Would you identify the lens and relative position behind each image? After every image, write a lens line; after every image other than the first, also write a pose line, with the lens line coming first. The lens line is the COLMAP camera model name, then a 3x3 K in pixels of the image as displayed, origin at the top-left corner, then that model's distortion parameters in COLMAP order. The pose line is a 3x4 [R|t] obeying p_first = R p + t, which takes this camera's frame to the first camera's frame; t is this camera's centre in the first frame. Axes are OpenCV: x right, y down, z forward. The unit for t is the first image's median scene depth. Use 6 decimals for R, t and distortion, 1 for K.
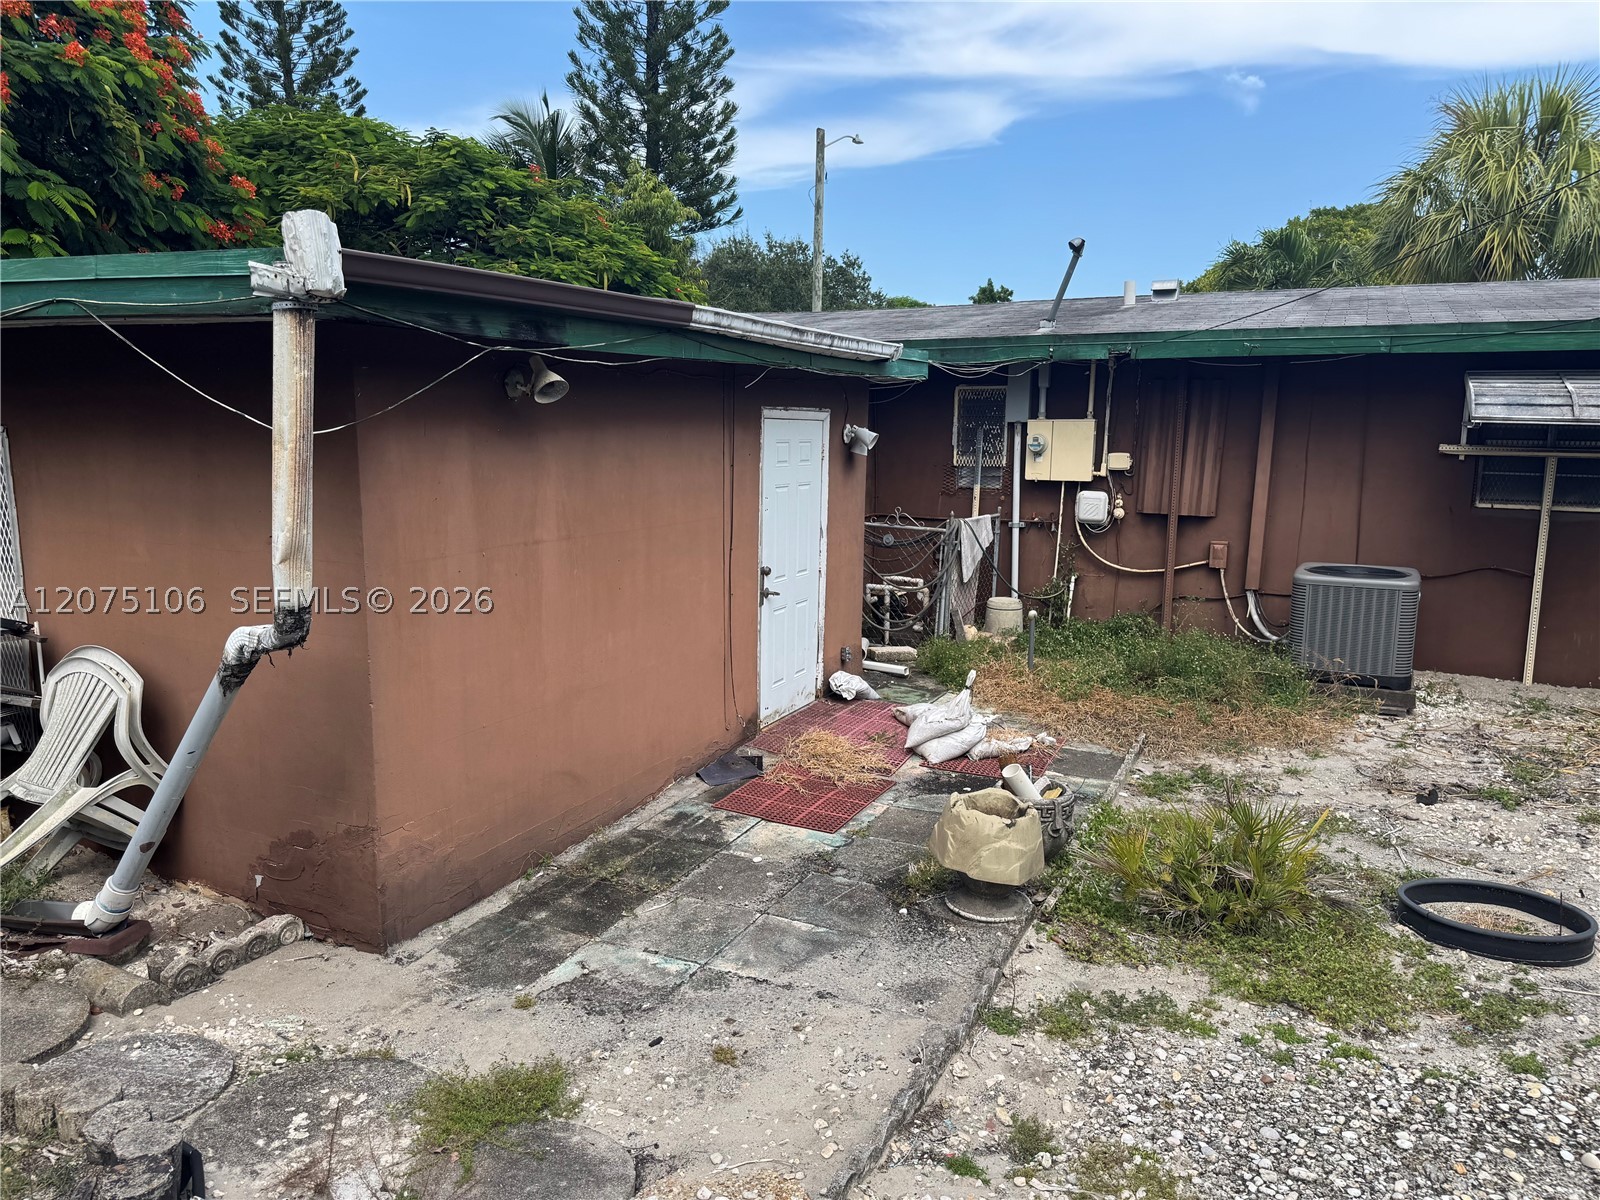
lens RADIAL K [[1113.3, 0, 804.2], [0, 1113.3, 595.7], [0, 0, 1]] dist [0.088769, -0.099250]
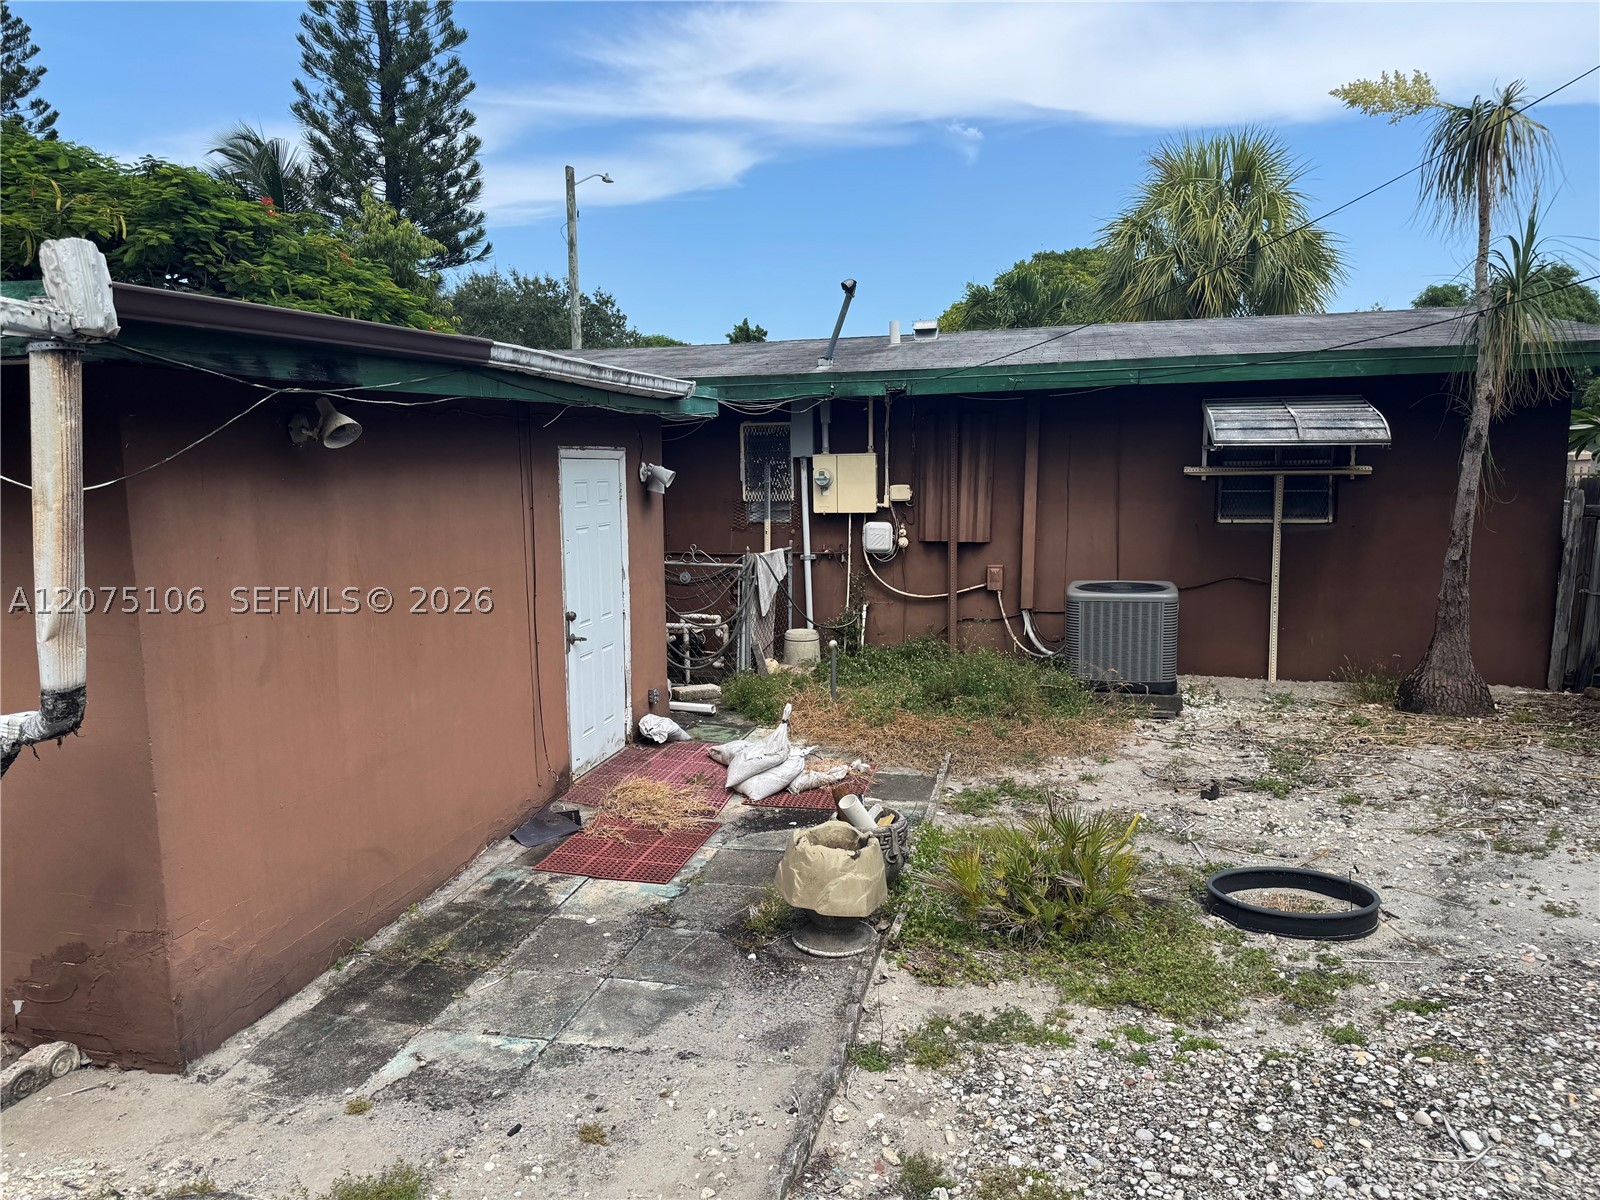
lens RADIAL K [[1079.2, 0, 653.3], [0, 1079.2, 601.4], [0, 0, 1]] dist [0.073993, -0.074931]
pose [[0.978990, -0.053195, 0.196848, -0.159214], [0.057668, 0.998190, -0.017056, -0.016028], [-0.195585, 0.028050, 0.980286, 0.074006]]
